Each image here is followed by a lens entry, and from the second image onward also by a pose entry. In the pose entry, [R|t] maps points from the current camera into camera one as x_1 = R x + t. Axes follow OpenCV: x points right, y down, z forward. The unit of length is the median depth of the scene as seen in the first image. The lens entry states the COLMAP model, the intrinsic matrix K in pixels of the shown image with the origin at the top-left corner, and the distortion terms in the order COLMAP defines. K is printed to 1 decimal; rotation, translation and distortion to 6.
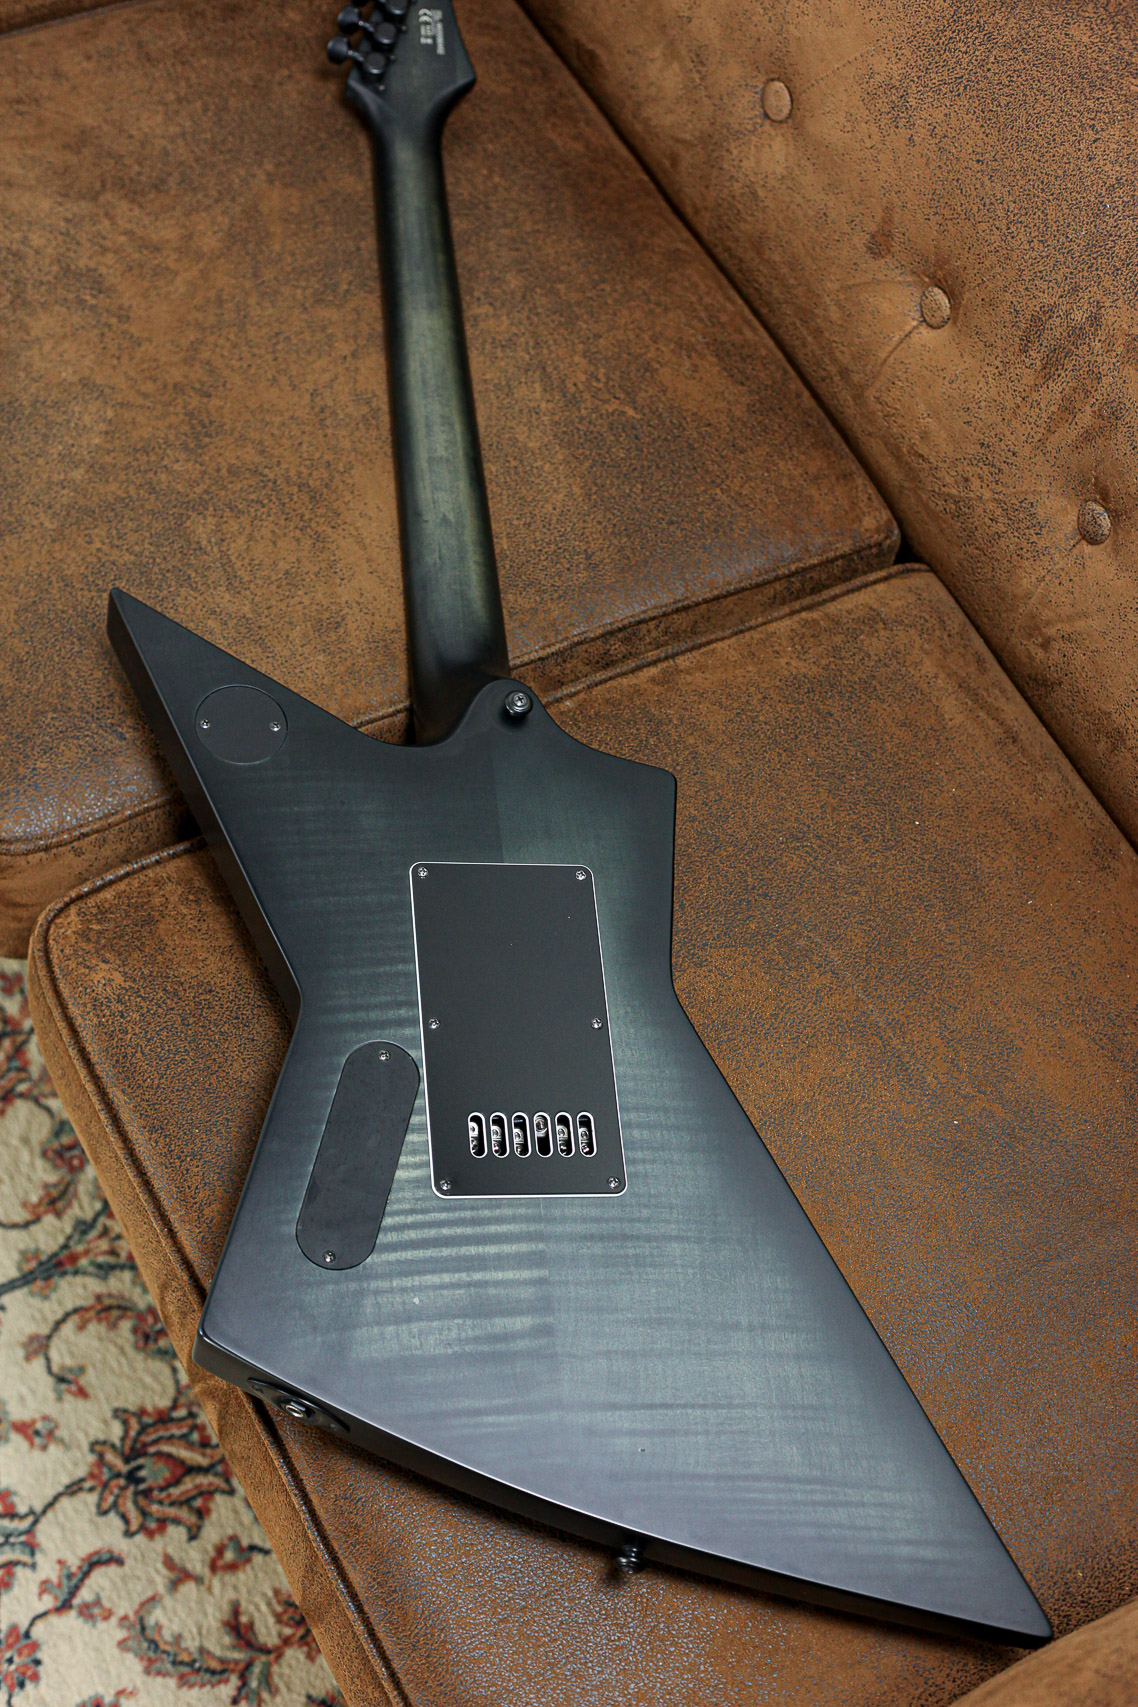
lens RADIAL K [[2387.0, 0, 569.0], [0, 2387.0, 853.5], [0, 0, 1]] dist [-0.094337, -0.084842]
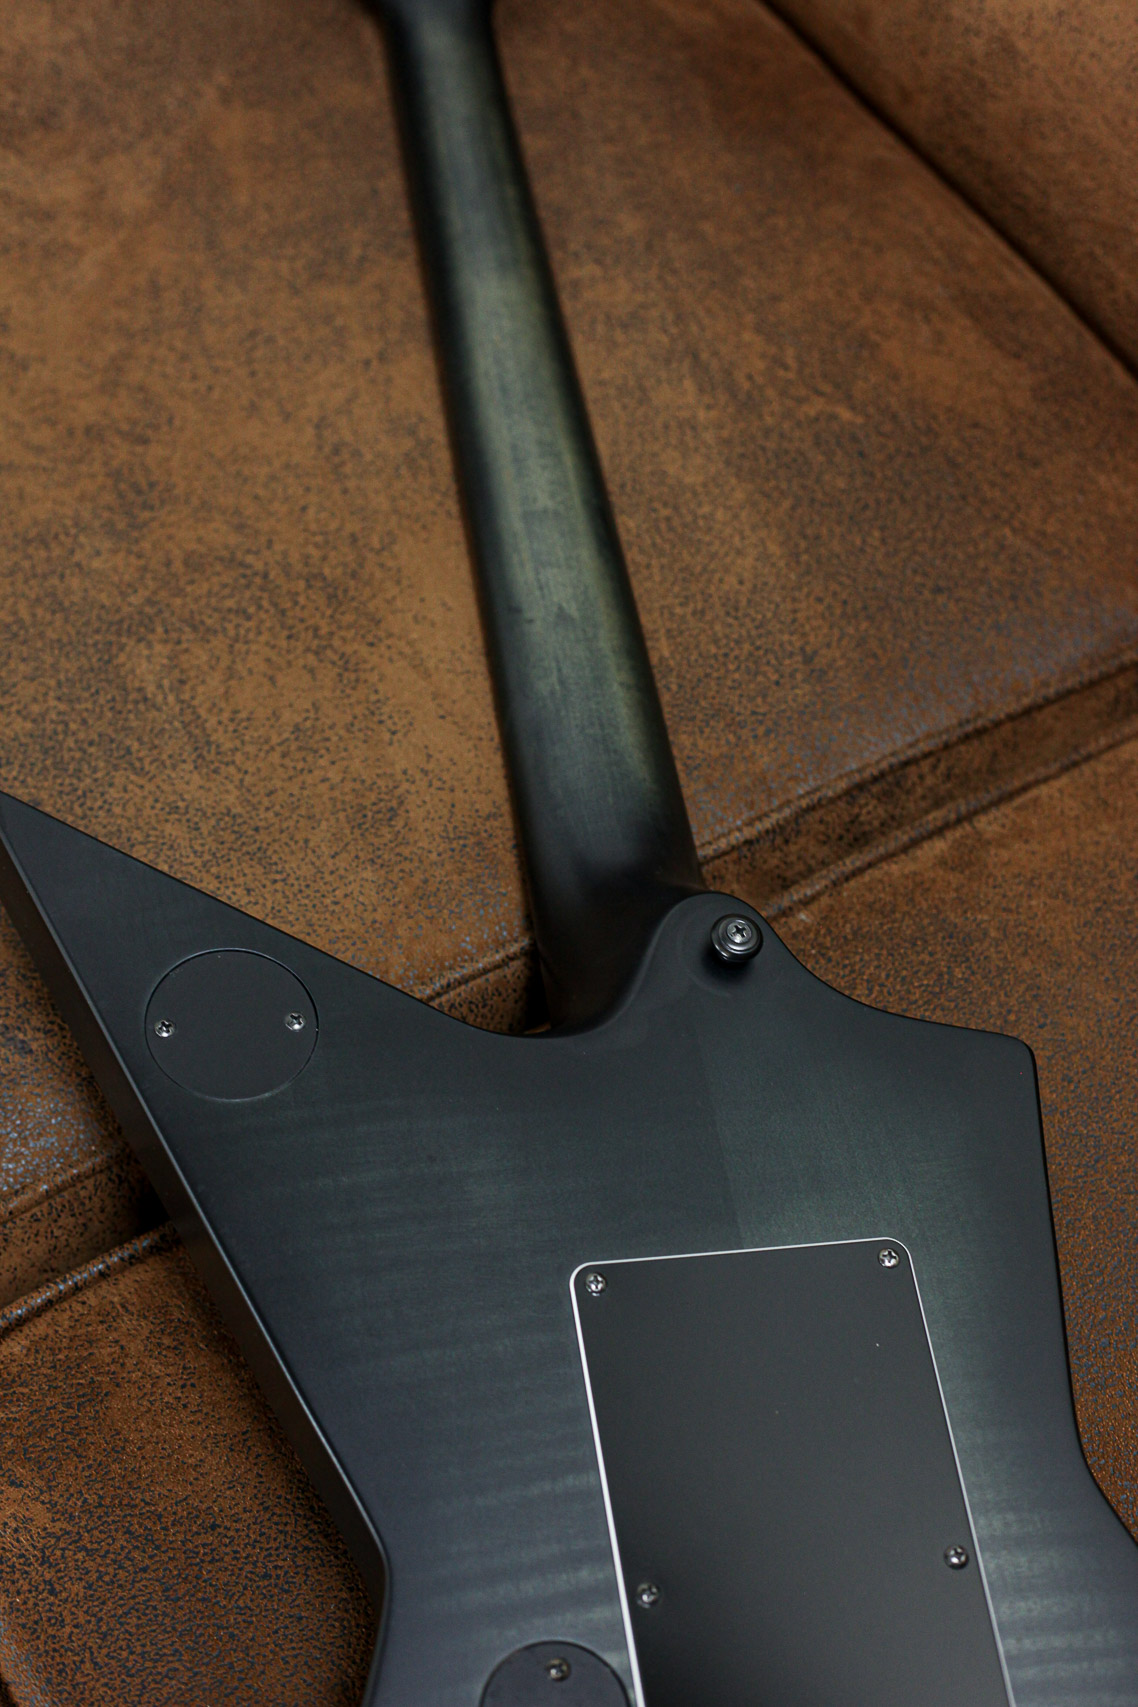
lens RADIAL K [[2387.0, 0, 569.0], [0, 2387.0, 853.5], [0, 0, 1]] dist [-0.094337, -0.084842]
pose [[0.996563, -0.080922, -0.017740, -0.043812], [0.080158, 0.995971, -0.040210, -0.057795], [0.020923, 0.038650, 0.999034, 0.413719]]
